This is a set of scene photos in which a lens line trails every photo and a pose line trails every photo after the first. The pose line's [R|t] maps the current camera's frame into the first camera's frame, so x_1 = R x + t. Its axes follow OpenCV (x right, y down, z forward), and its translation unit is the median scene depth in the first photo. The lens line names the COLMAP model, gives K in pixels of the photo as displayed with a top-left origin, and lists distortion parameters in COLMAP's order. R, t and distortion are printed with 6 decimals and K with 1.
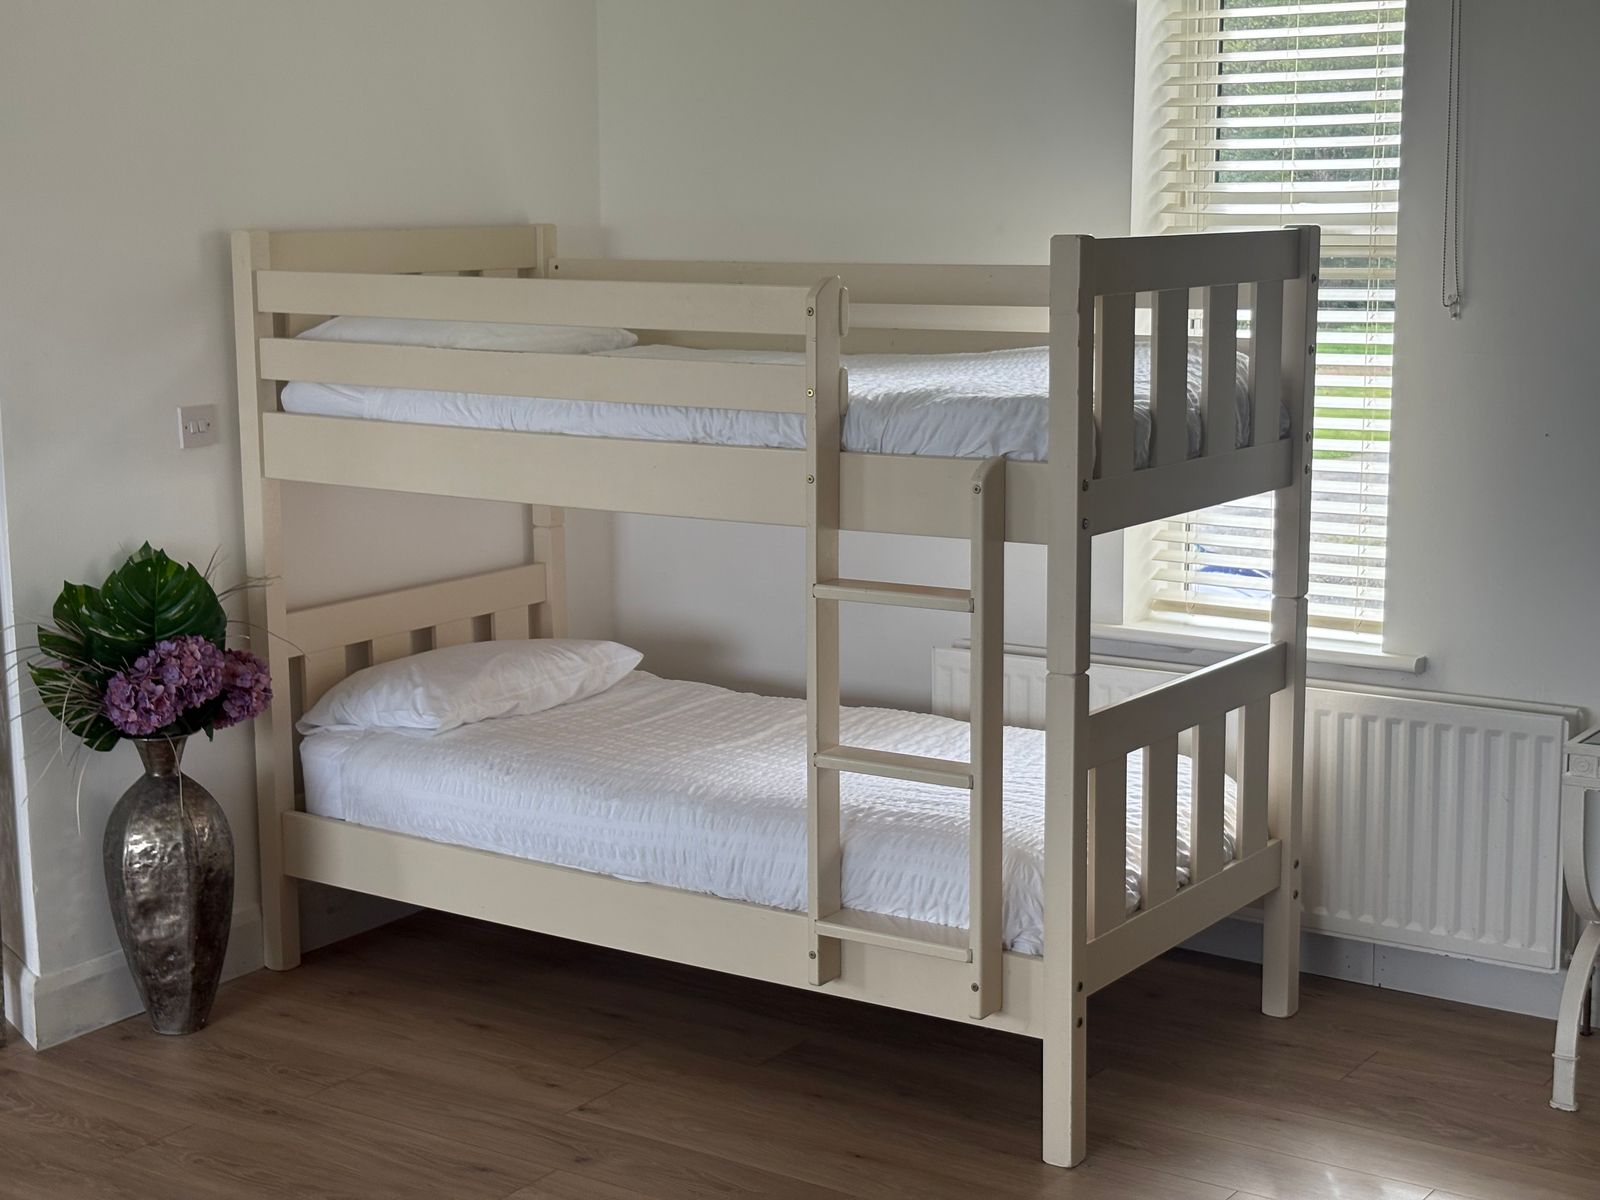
lens RADIAL K [[2385.4, 0, 800.0], [0, 2385.4, 600.0], [0, 0, 1]] dist [0.178201, -0.616533]
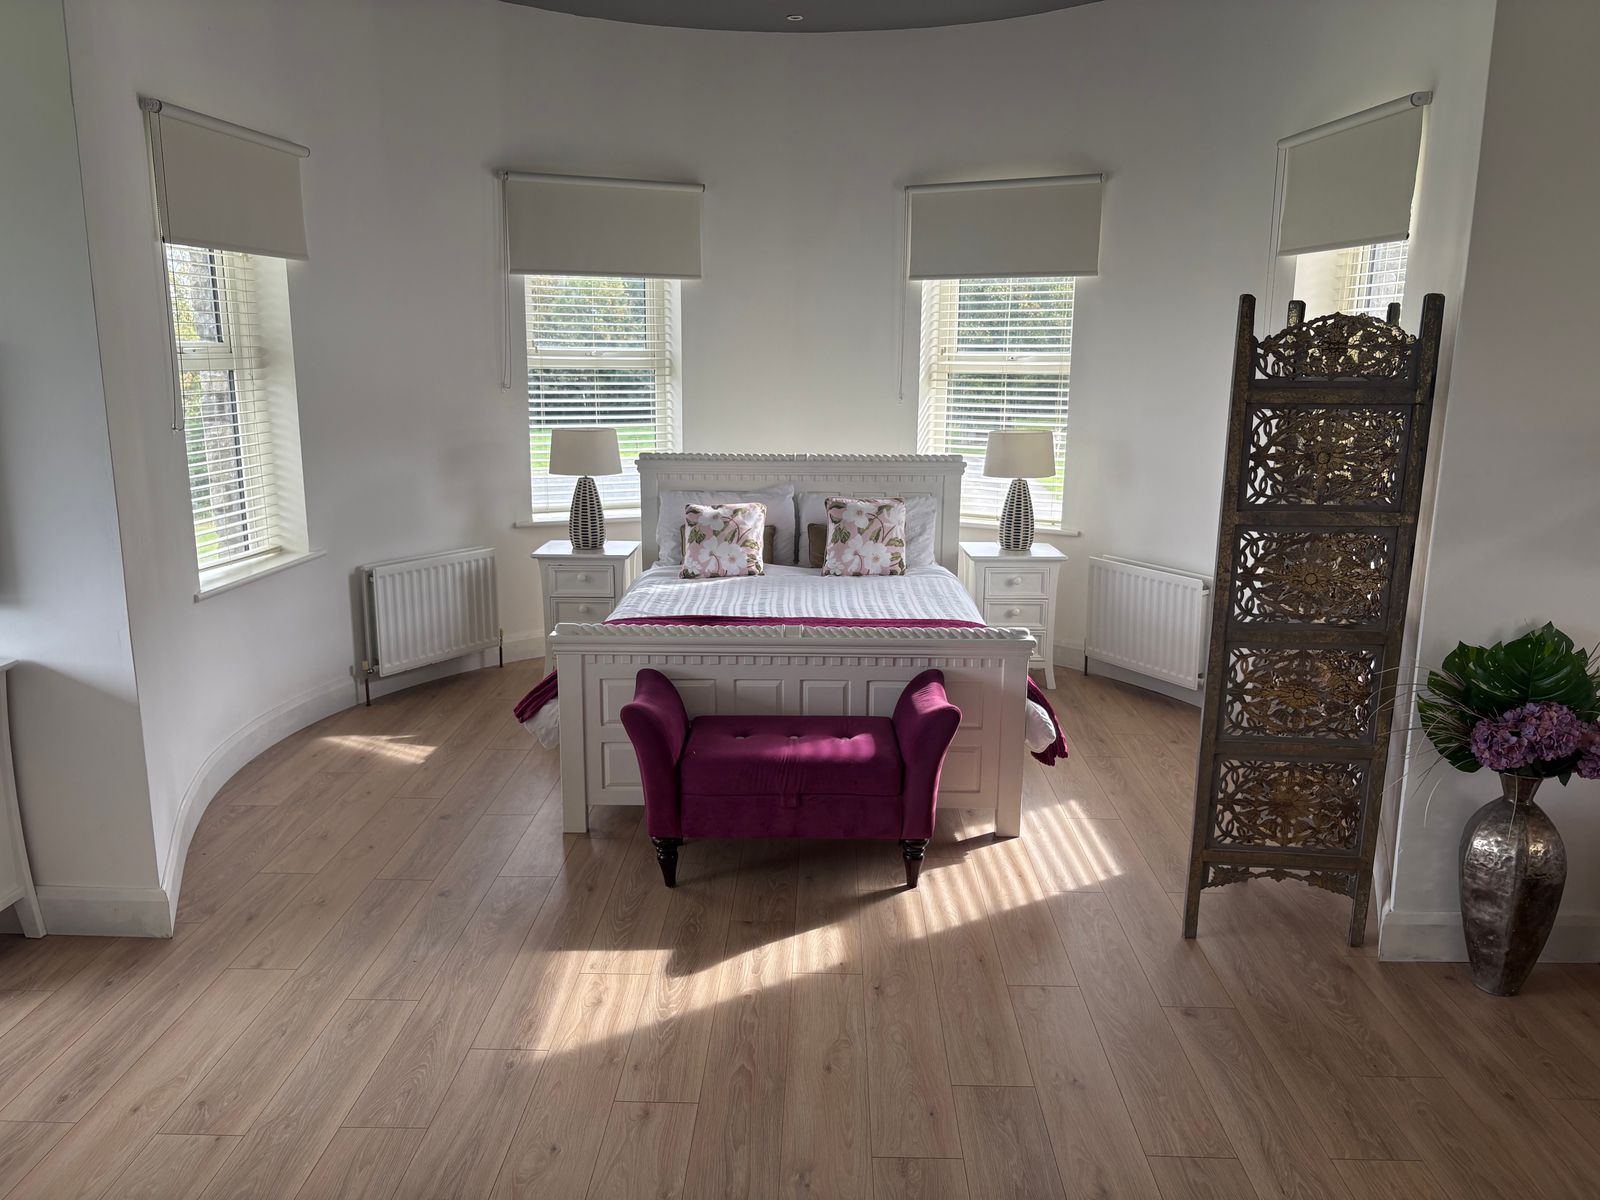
lens RADIAL K [[1192.6, 0, 800.0], [0, 1192.6, 600.0], [0, 0, 1]] dist [0.034223, -0.031877]
pose [[0.558326, 0.183007, -0.809185, 0.025879], [-0.157728, 0.980992, 0.113034, -0.046965], [0.814490, 0.064521, 0.576579, 0.306941]]
